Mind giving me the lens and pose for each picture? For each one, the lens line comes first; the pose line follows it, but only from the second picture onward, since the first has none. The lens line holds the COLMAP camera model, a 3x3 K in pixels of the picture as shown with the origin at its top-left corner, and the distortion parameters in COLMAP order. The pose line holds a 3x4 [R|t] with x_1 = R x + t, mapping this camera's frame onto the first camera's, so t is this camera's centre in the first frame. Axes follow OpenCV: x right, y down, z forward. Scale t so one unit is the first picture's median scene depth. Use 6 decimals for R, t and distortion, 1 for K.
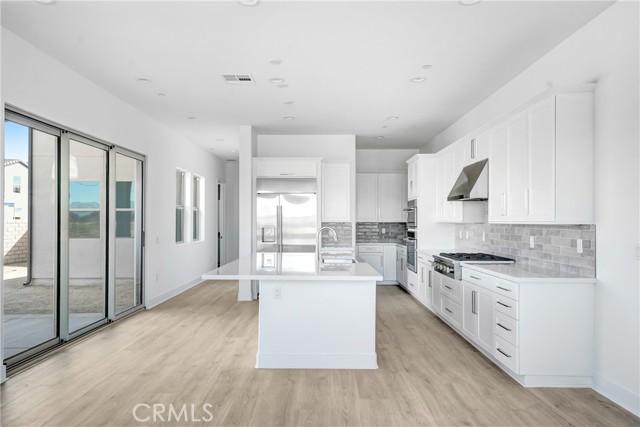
lens RADIAL K [[432.0, 0, 320.0], [0, 432.0, 213.5], [0, 0, 1]] dist [0.041021, -0.001319]
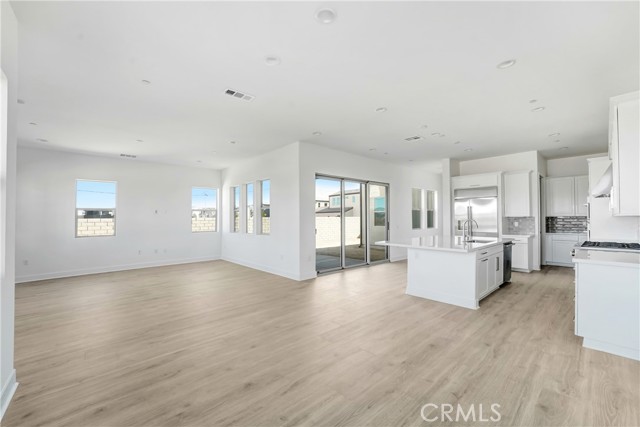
lens RADIAL K [[258.4, 0, 320.0], [0, 258.4, 213.5], [0, 0, 1]] dist [-0.001920, -0.000148]
pose [[0.679838, -0.018449, -0.733130, 0.219542], [0.020124, 0.999776, -0.006498, 0.002524], [0.733086, -0.010335, 0.680058, -0.020653]]
